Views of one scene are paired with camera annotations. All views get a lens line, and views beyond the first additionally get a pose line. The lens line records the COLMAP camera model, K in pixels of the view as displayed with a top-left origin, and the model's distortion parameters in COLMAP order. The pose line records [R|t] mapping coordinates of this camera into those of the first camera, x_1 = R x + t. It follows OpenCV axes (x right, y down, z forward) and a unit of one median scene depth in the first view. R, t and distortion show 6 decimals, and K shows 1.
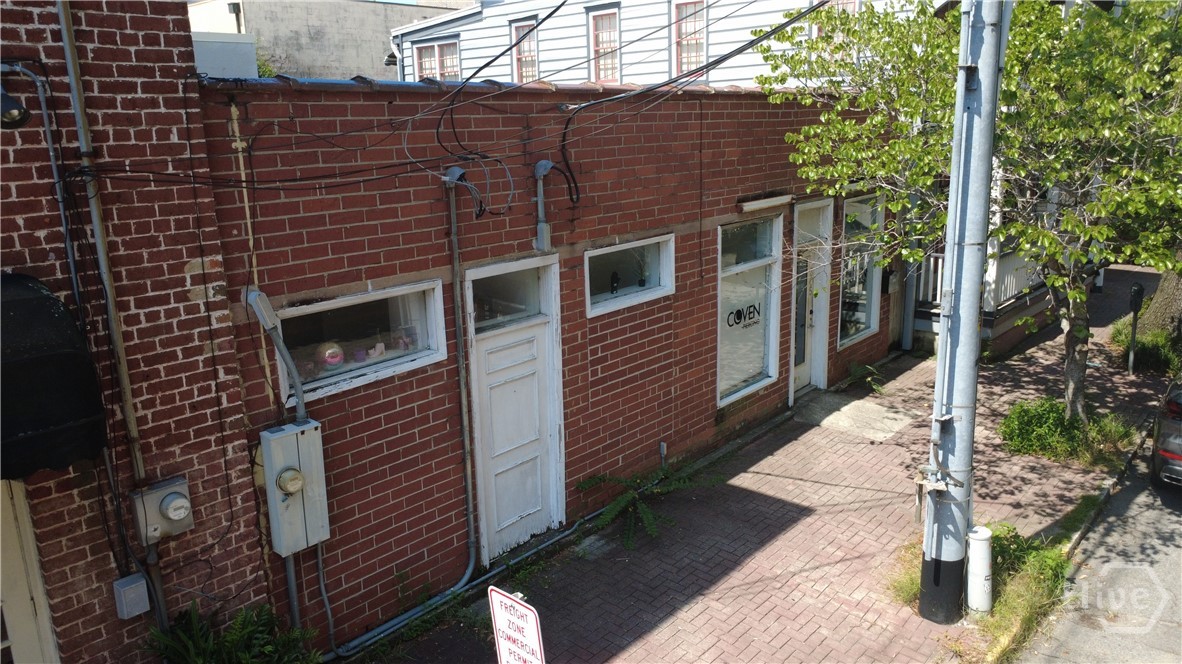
lens RADIAL K [[862.9, 0, 593.1], [0, 862.9, 331.4], [0, 0, 1]] dist [-0.002817, 0.001606]
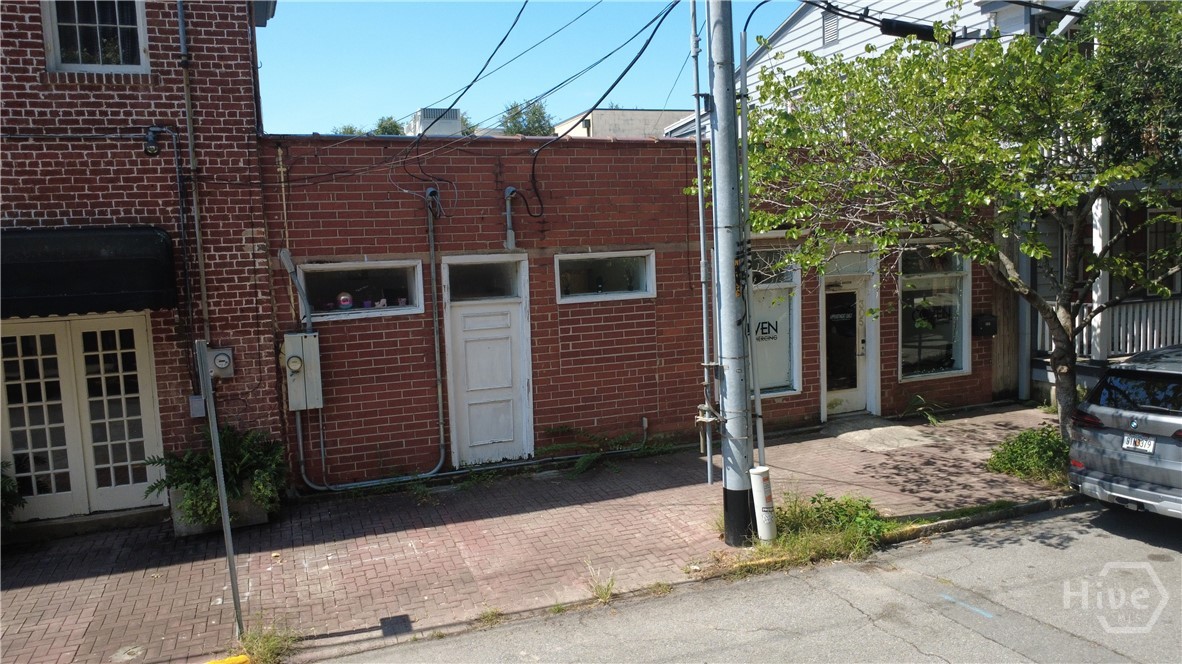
lens RADIAL K [[862.9, 0, 593.9], [0, 862.9, 331.8], [0, 0, 1]] dist [-0.002817, 0.001606]
pose [[0.883438, 0.040332, -0.466810, 0.800302], [-0.097348, 0.990348, -0.098665, 0.184083], [0.458324, 0.132607, 0.878837, -0.193827]]
